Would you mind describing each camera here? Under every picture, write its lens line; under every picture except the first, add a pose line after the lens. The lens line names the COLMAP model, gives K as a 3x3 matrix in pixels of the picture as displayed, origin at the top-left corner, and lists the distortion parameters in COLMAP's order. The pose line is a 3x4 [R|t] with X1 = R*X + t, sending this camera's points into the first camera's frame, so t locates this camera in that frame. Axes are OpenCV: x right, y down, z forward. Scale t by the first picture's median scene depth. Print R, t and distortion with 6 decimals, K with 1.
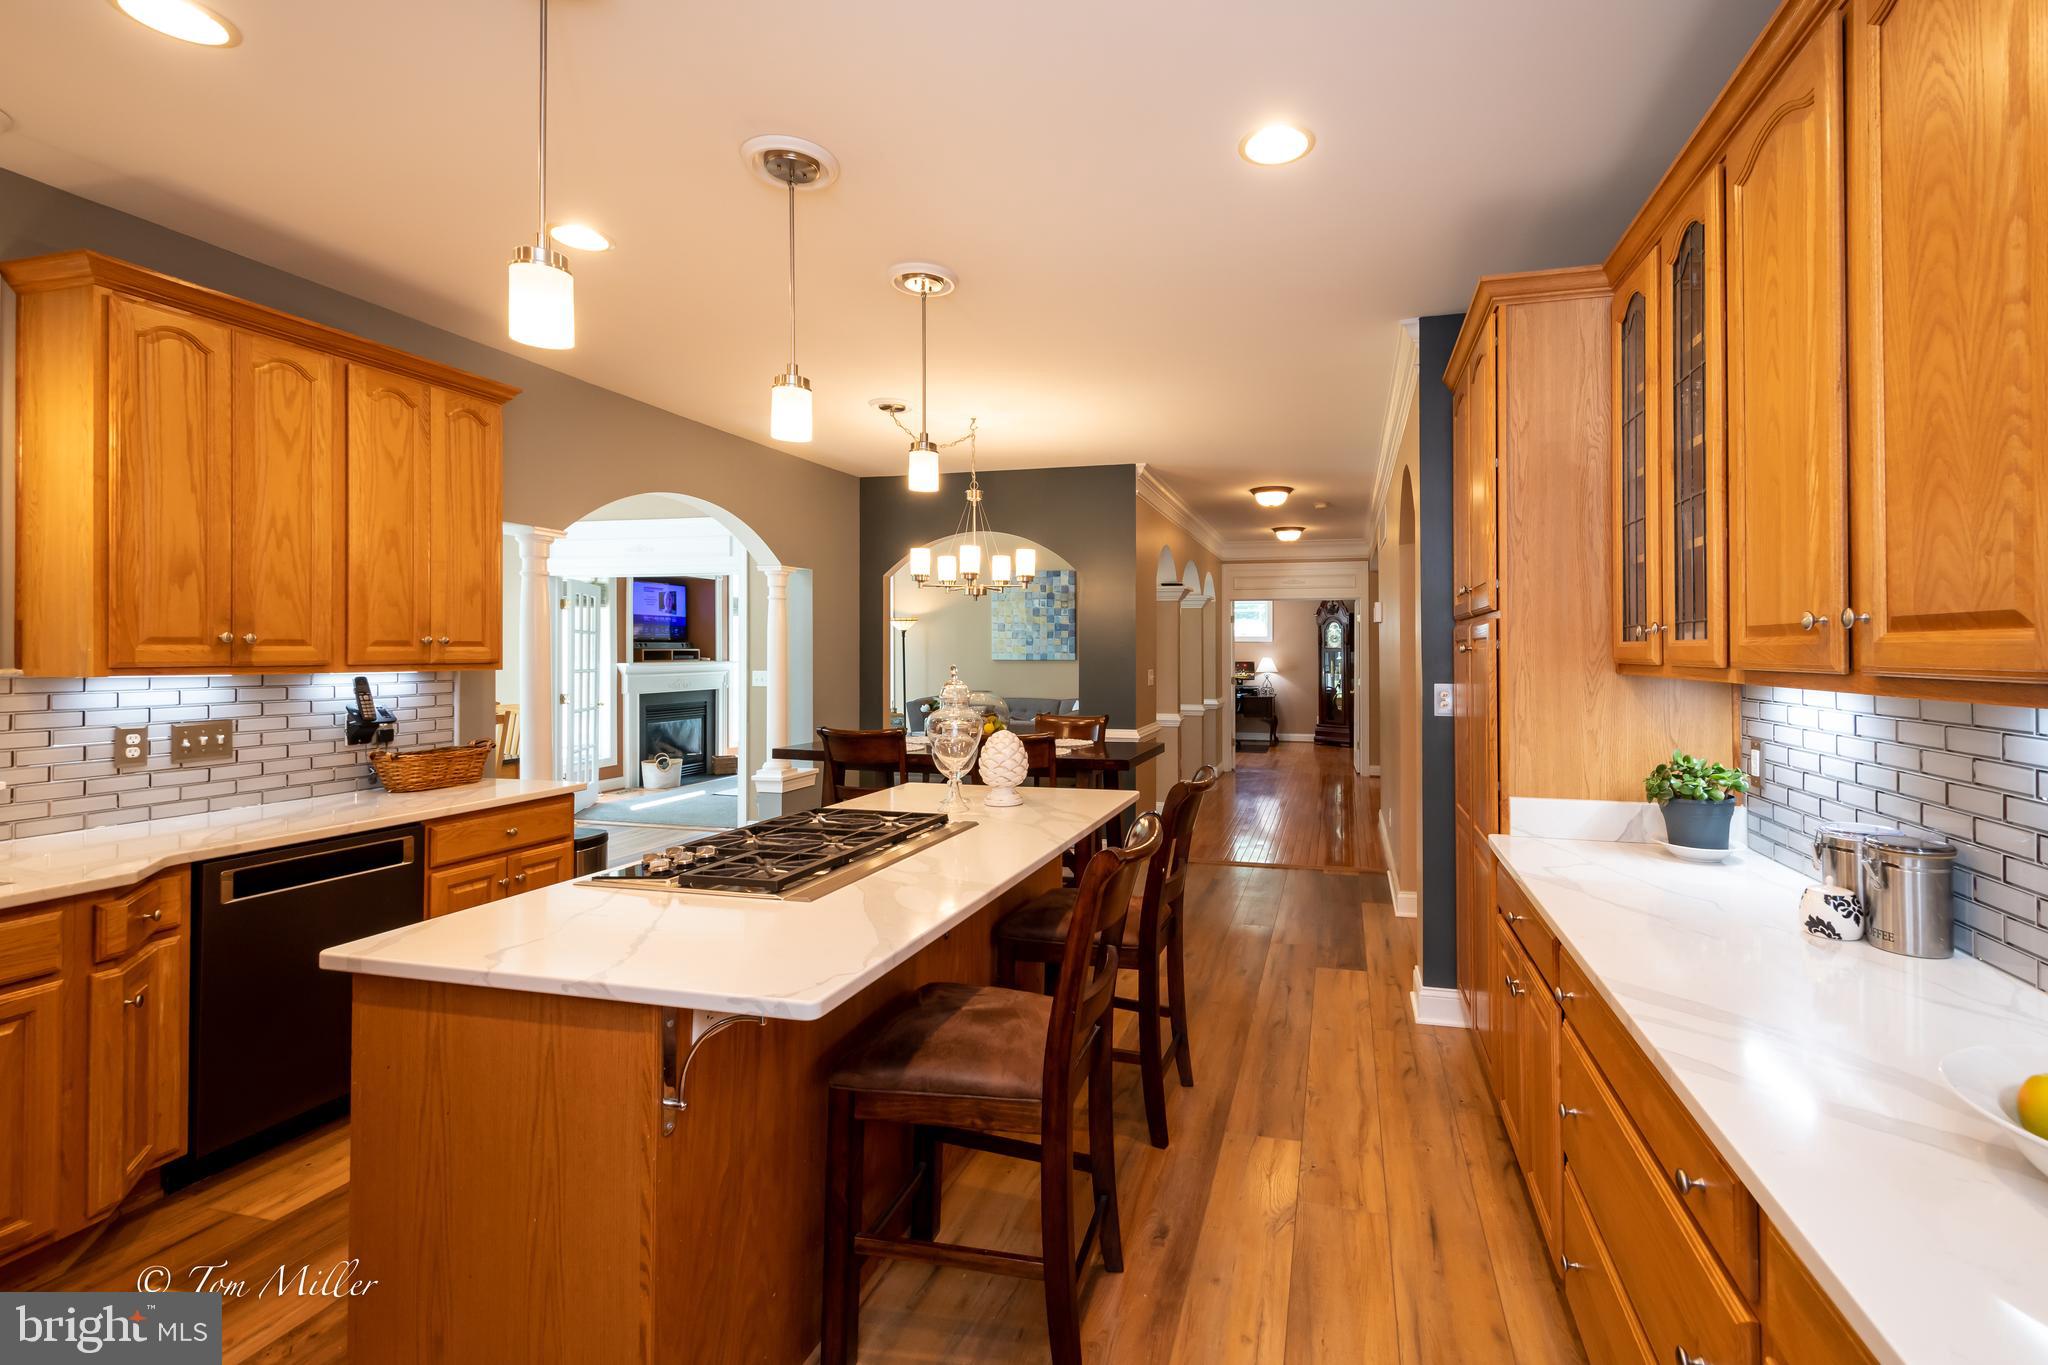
lens RADIAL K [[908.7, 0, 1066.9], [0, 908.7, 640.8], [0, 0, 1]] dist [0.003168, -0.000533]
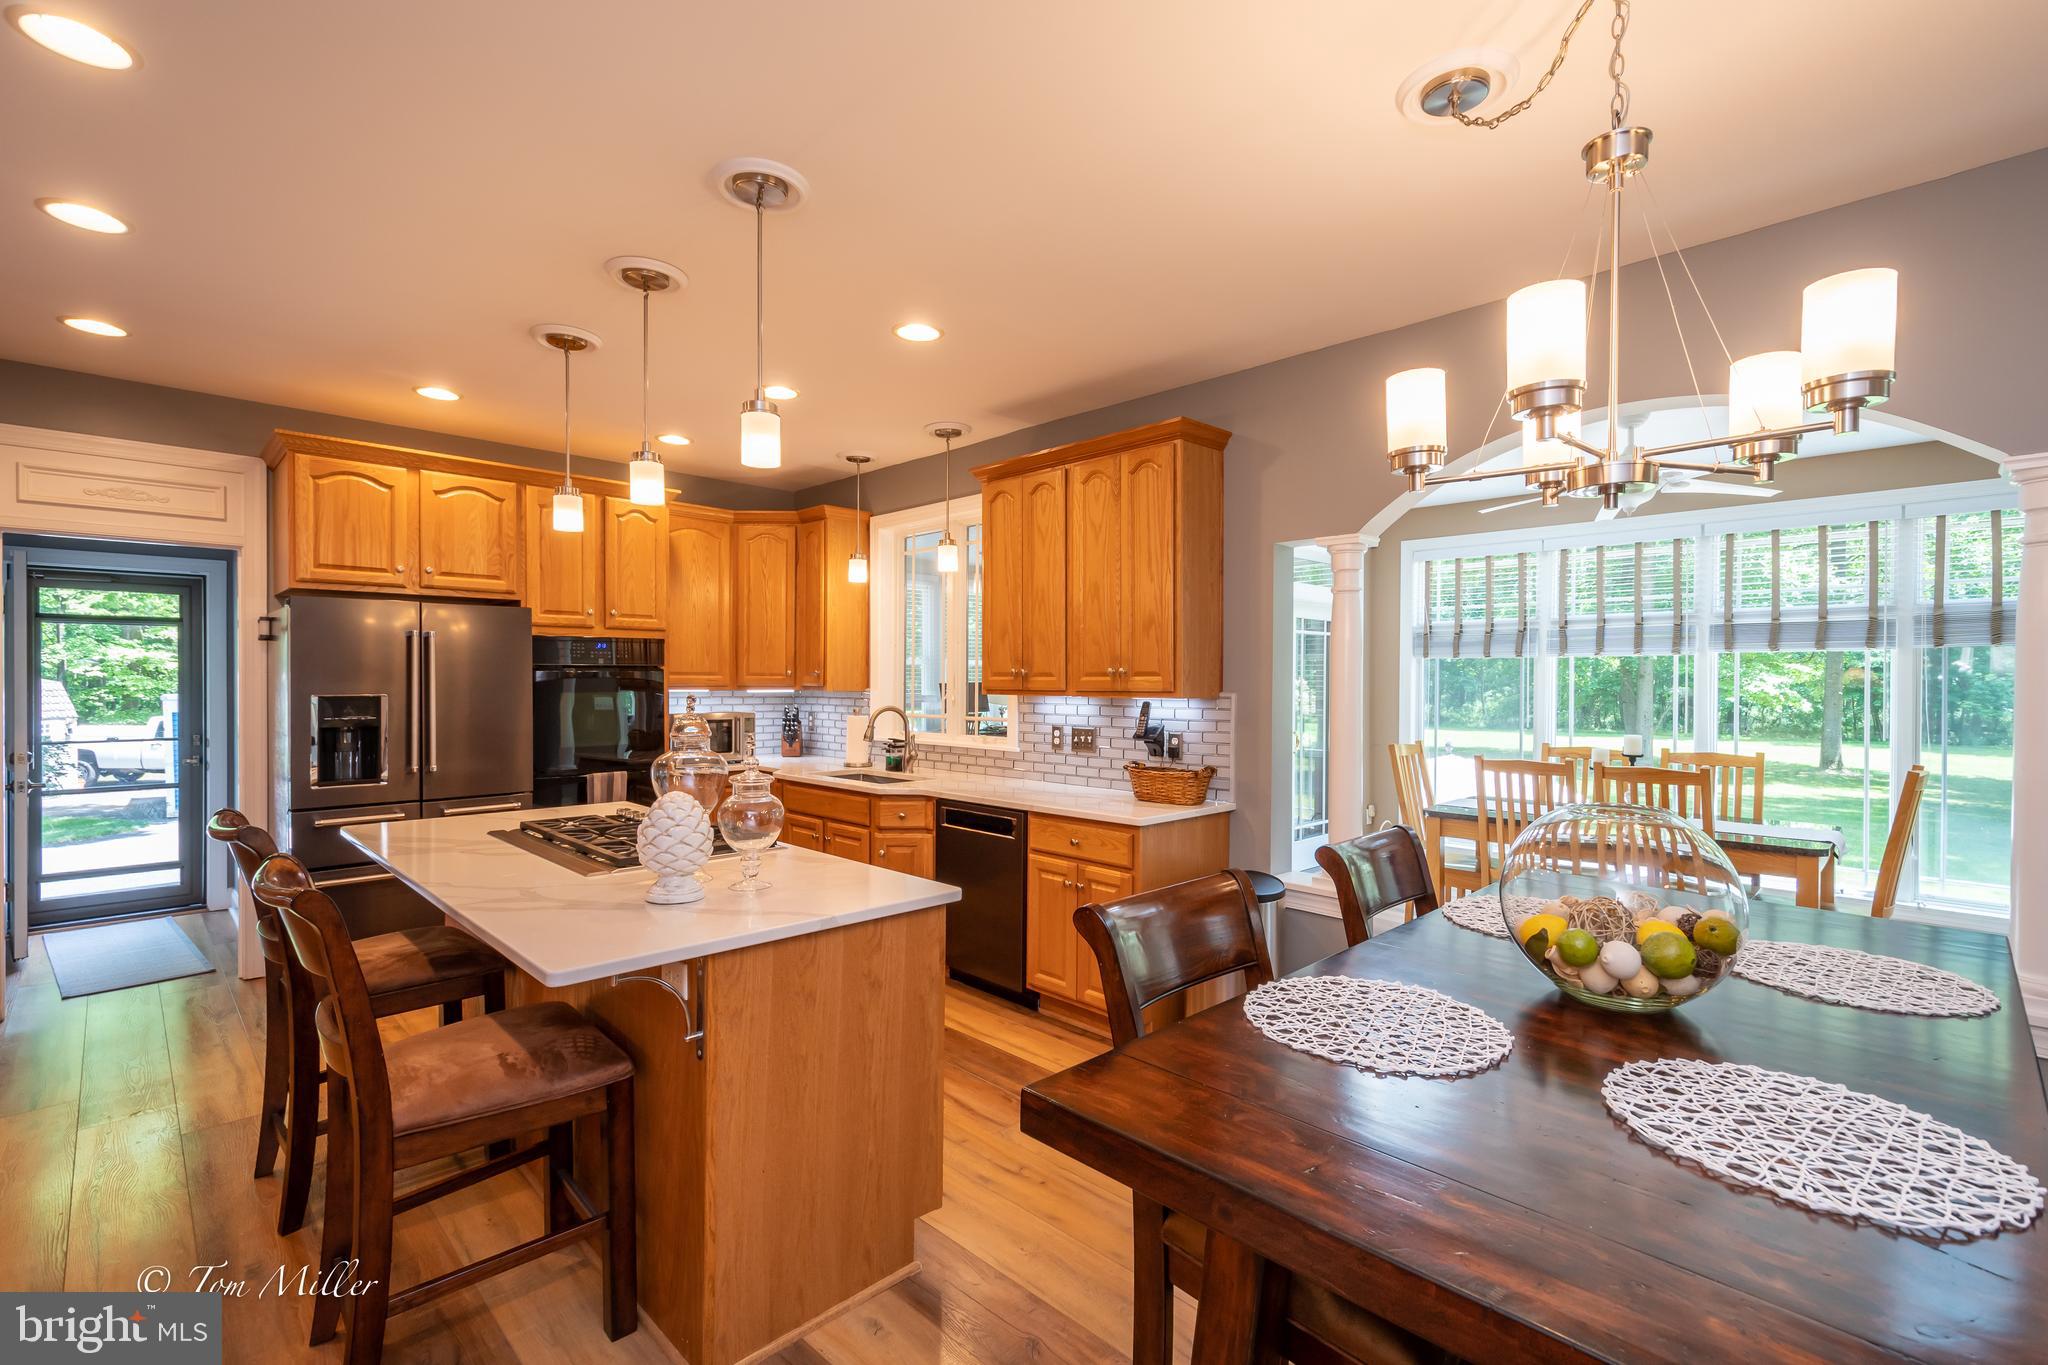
lens RADIAL K [[908.7, 0, 1022.6], [0, 908.7, 688.0], [0, 0, 1]] dist [0.003168, -0.000533]
pose [[-0.479444, 0.003510, -0.877565, 0.440317], [0.005588, 0.999984, 0.000946, 0.021876], [0.877555, -0.004450, -0.479456, 1.642133]]
